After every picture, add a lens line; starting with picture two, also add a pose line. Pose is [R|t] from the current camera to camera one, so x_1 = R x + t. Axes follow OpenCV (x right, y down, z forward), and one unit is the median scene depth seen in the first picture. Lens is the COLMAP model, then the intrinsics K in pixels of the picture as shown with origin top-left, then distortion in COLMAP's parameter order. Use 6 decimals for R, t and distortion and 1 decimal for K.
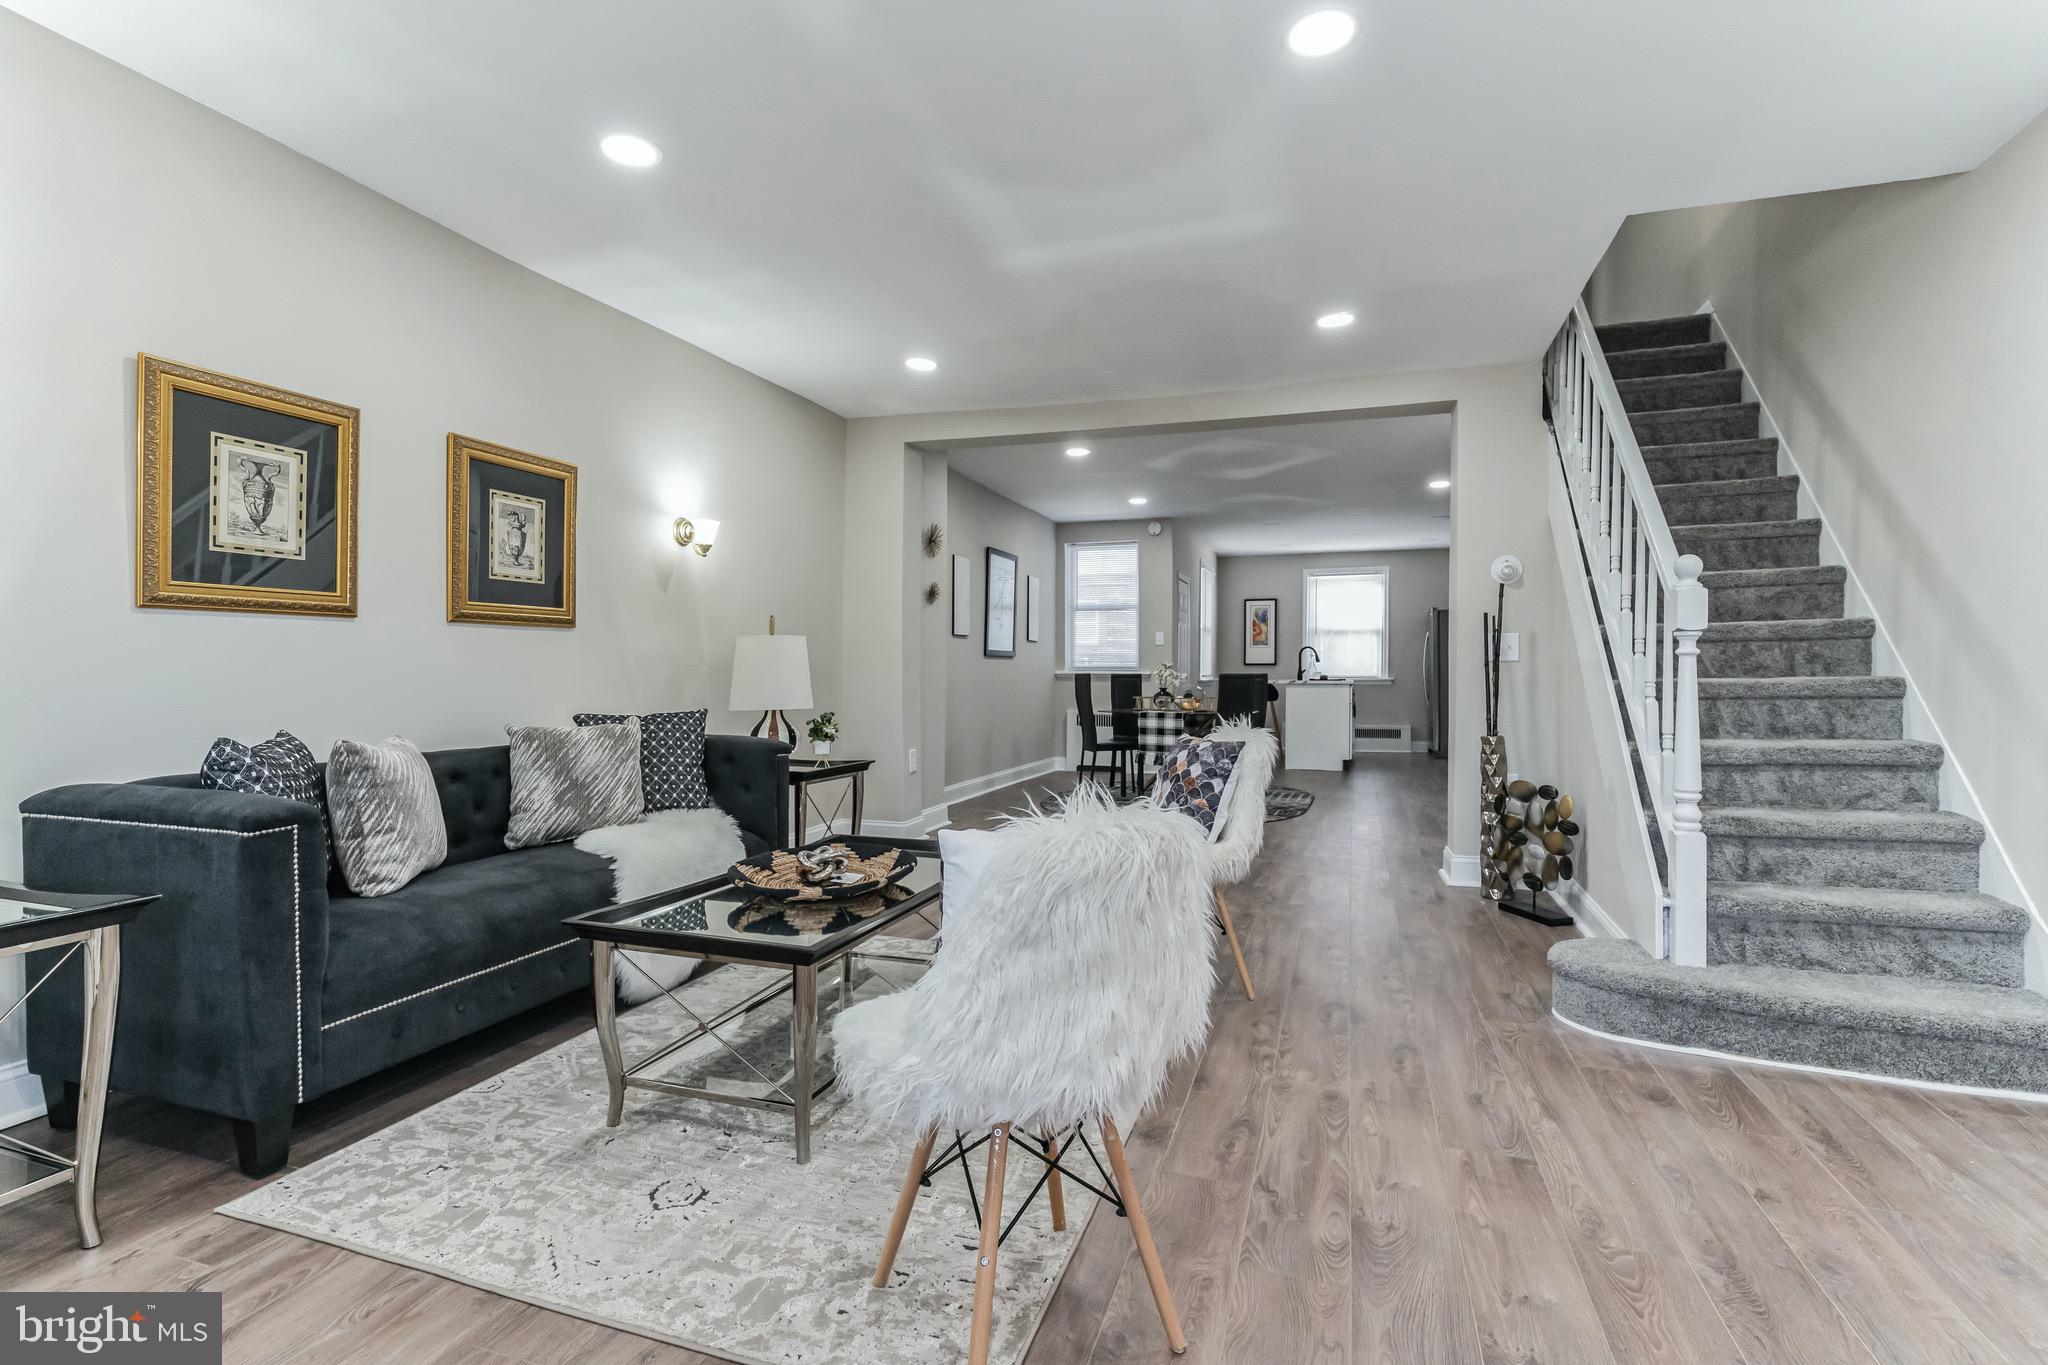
lens RADIAL K [[986.0, 0, 1018.8], [0, 986.0, 683.3], [0, 0, 1]] dist [0.000515, -0.000749]
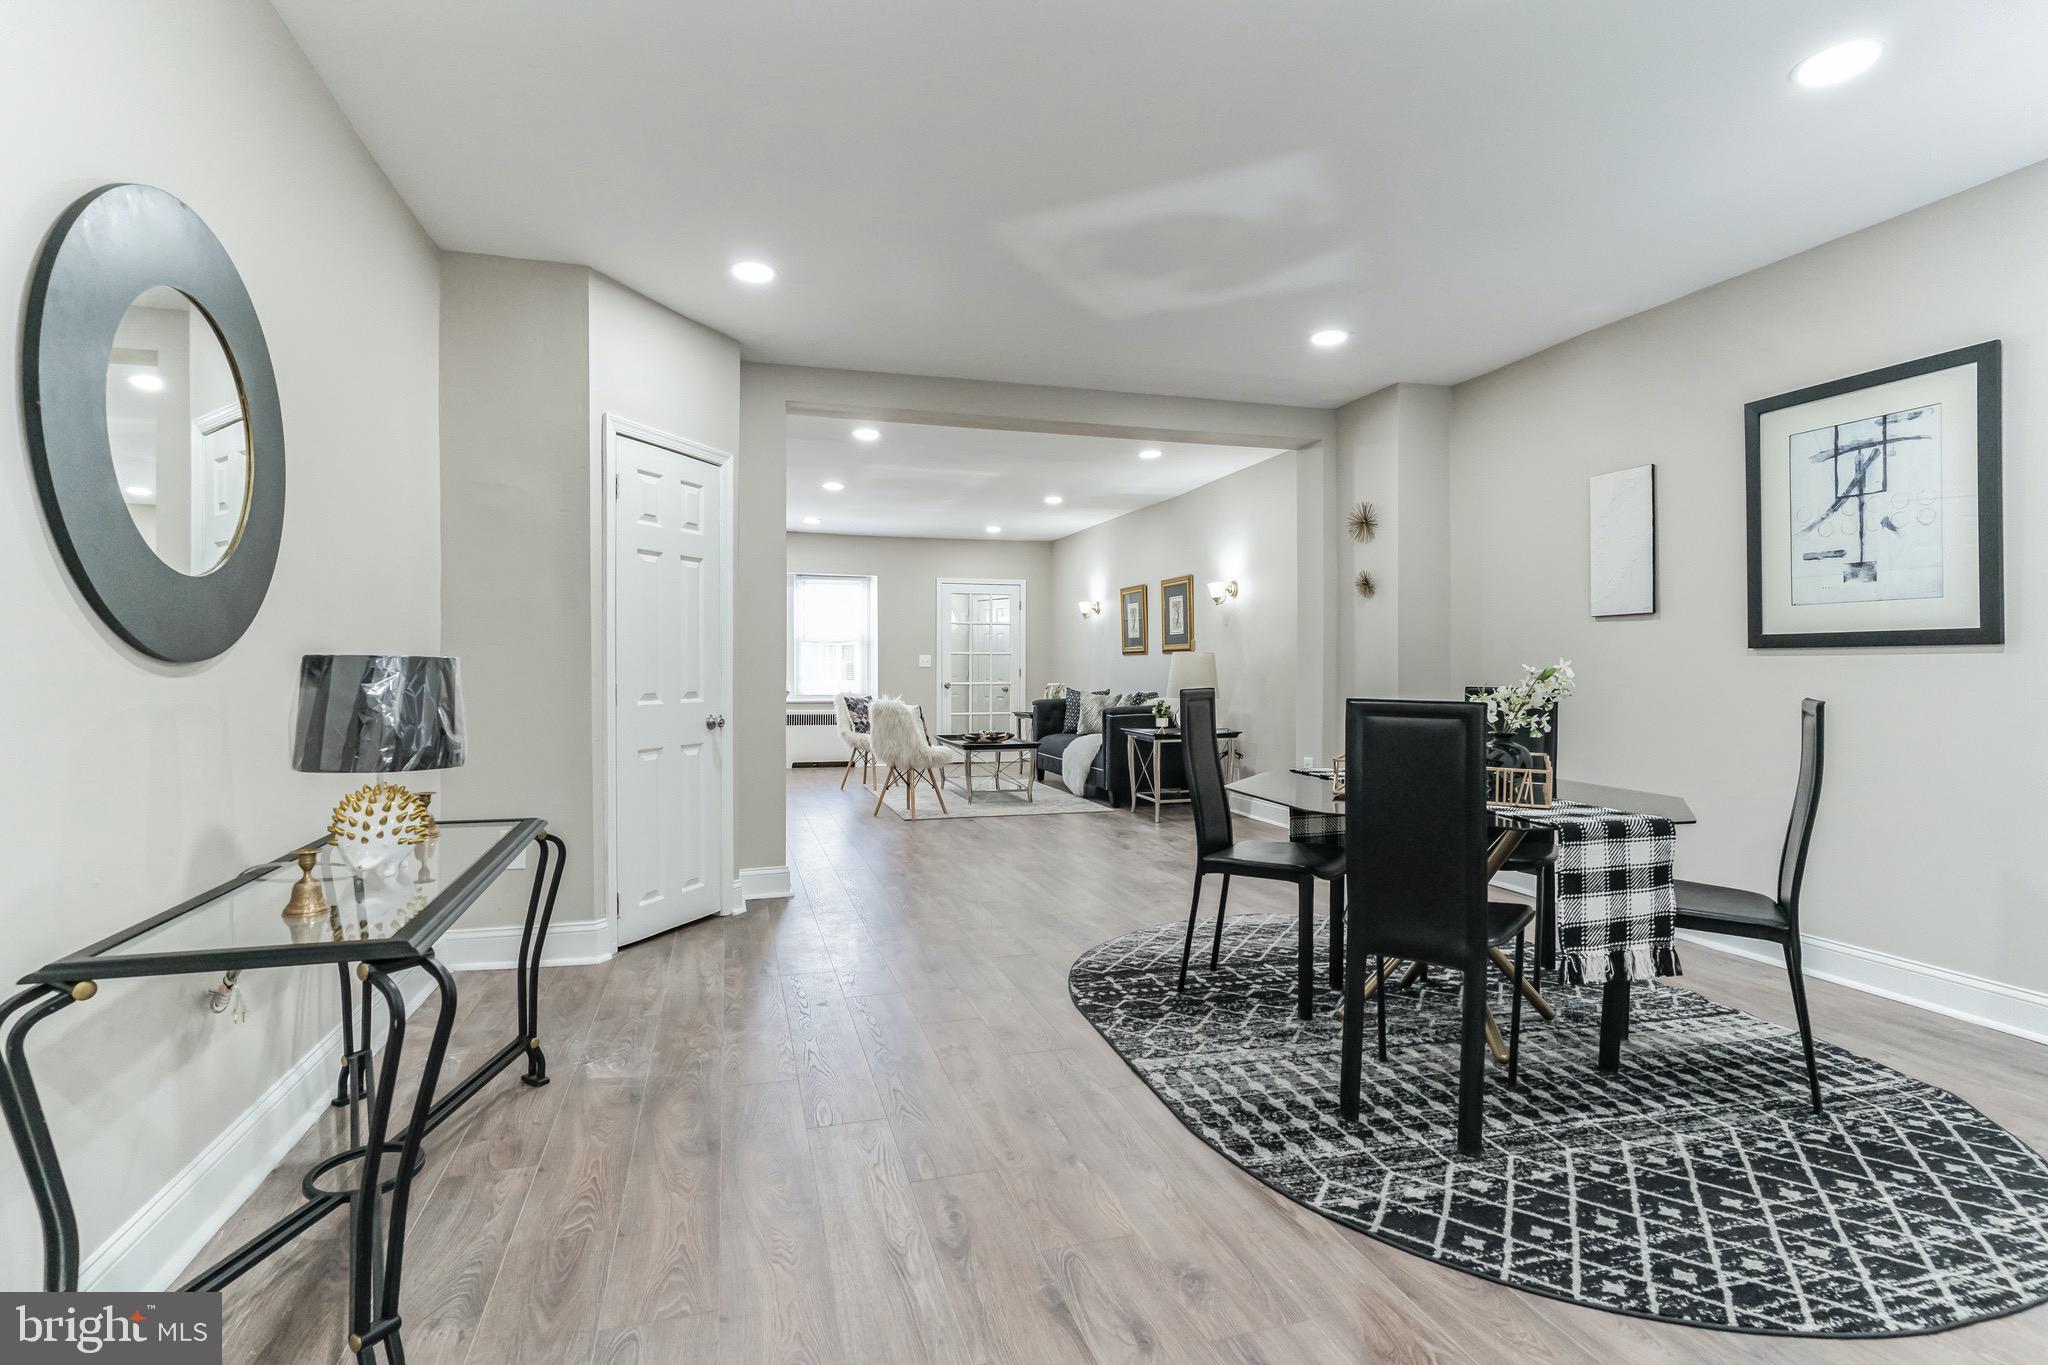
lens RADIAL K [[986.0, 0, 1025.9], [0, 986.0, 670.8], [0, 0, 1]] dist [0.000515, -0.000749]
pose [[-0.795961, 0.000905, -0.605347, 1.255610], [-0.007778, 0.999901, 0.011722, -0.053018], [0.605298, 0.014038, -0.795875, 2.926386]]
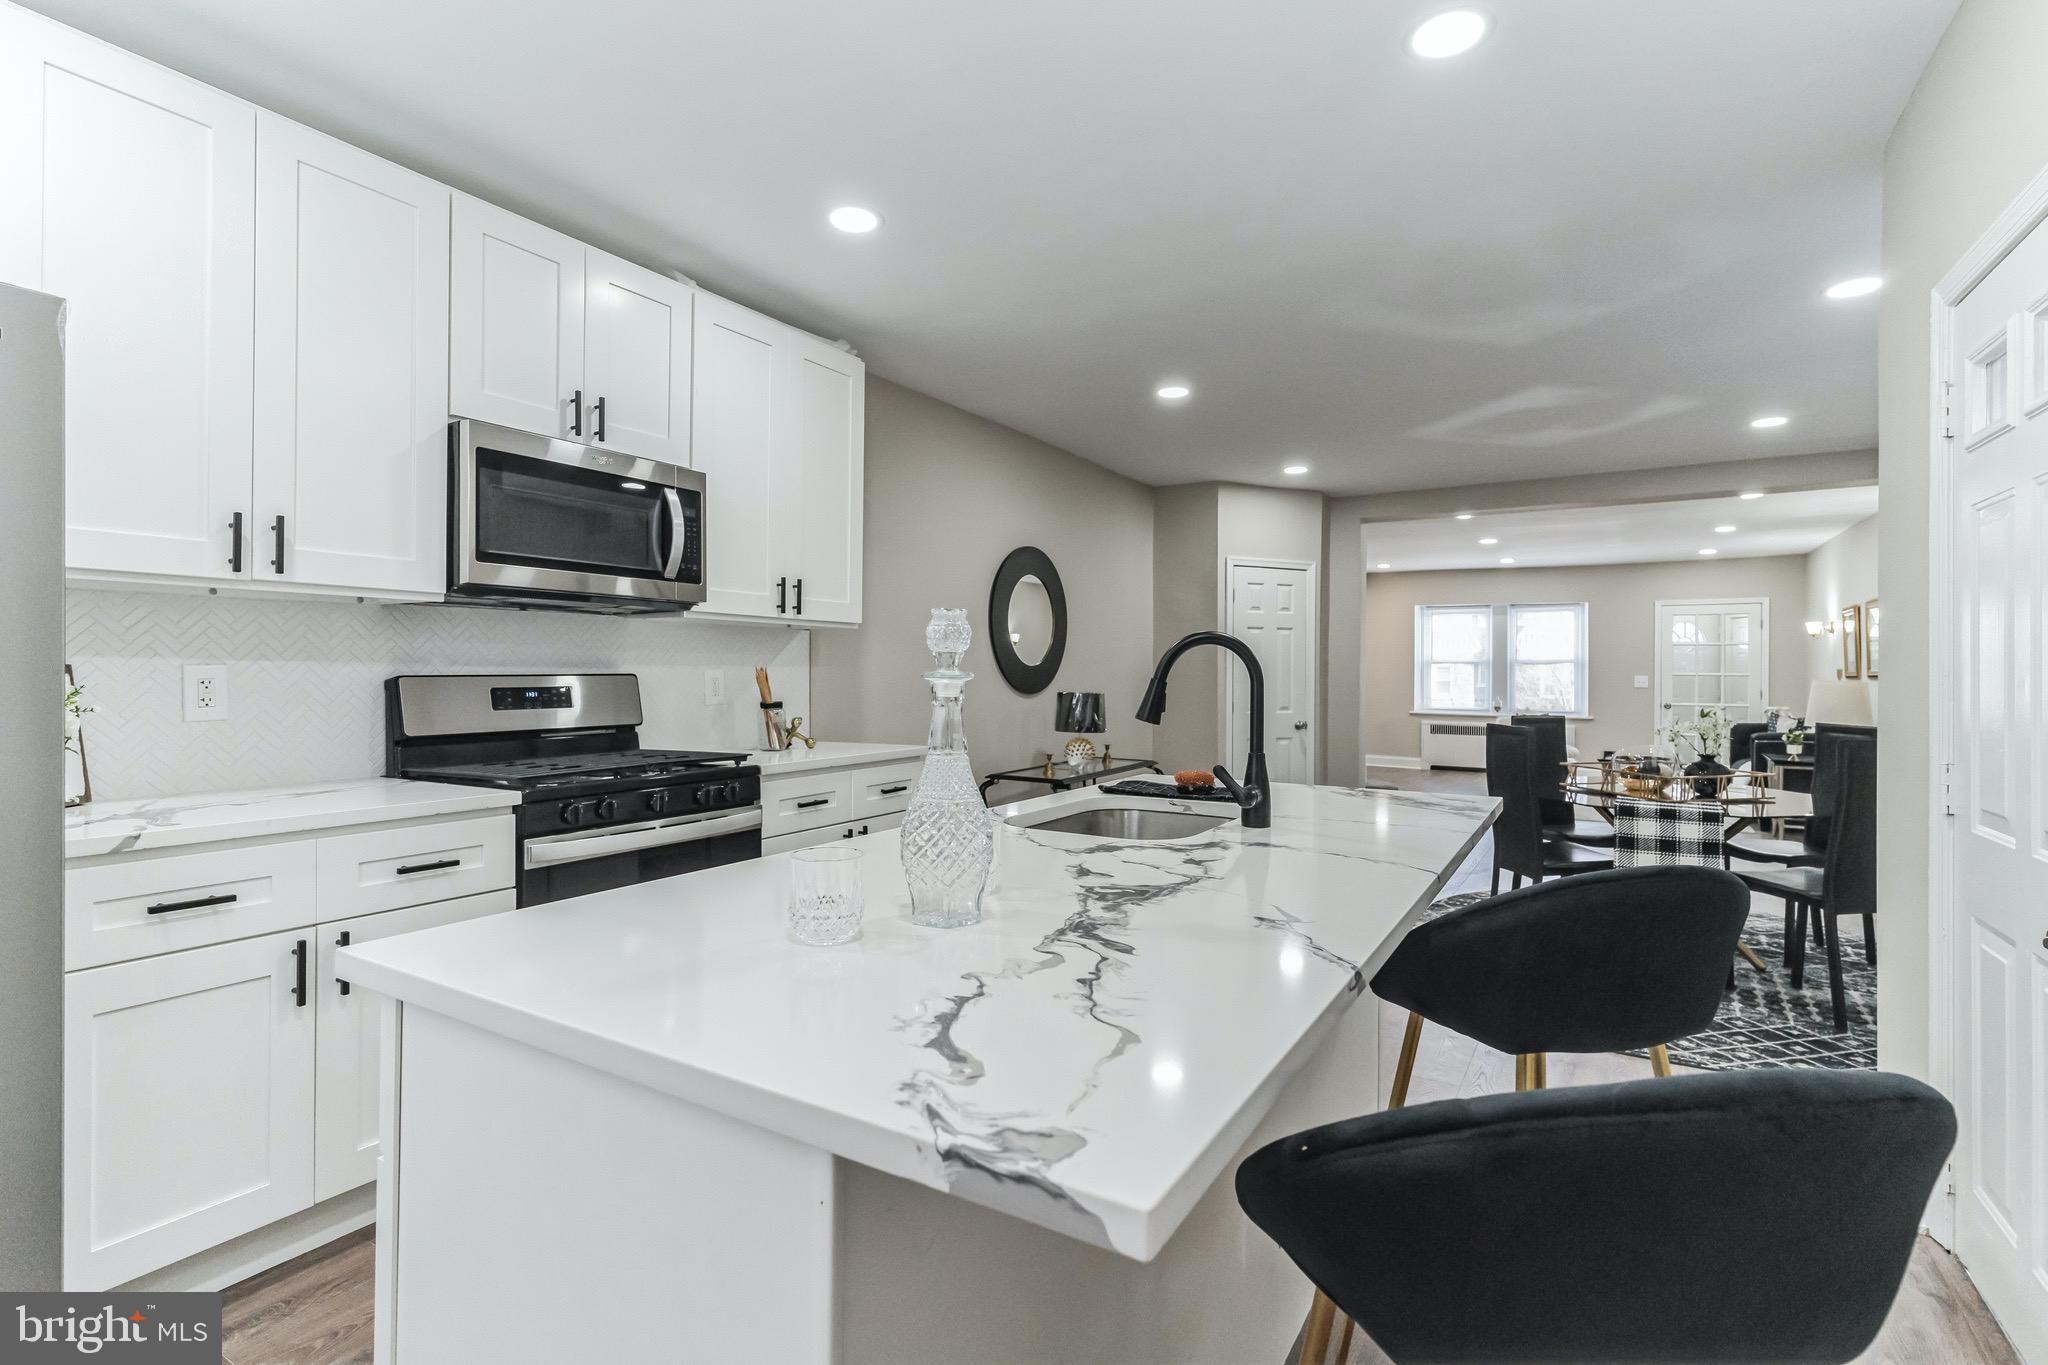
lens RADIAL K [[986.0, 0, 1016.4], [0, 986.0, 674.2], [0, 0, 1]] dist [0.000515, -0.000749]
pose [[-0.982268, -0.007968, 0.187310, 0.968934], [-0.005765, 0.999908, 0.012303, -0.107481], [-0.187391, 0.011005, -0.982224, 3.984368]]
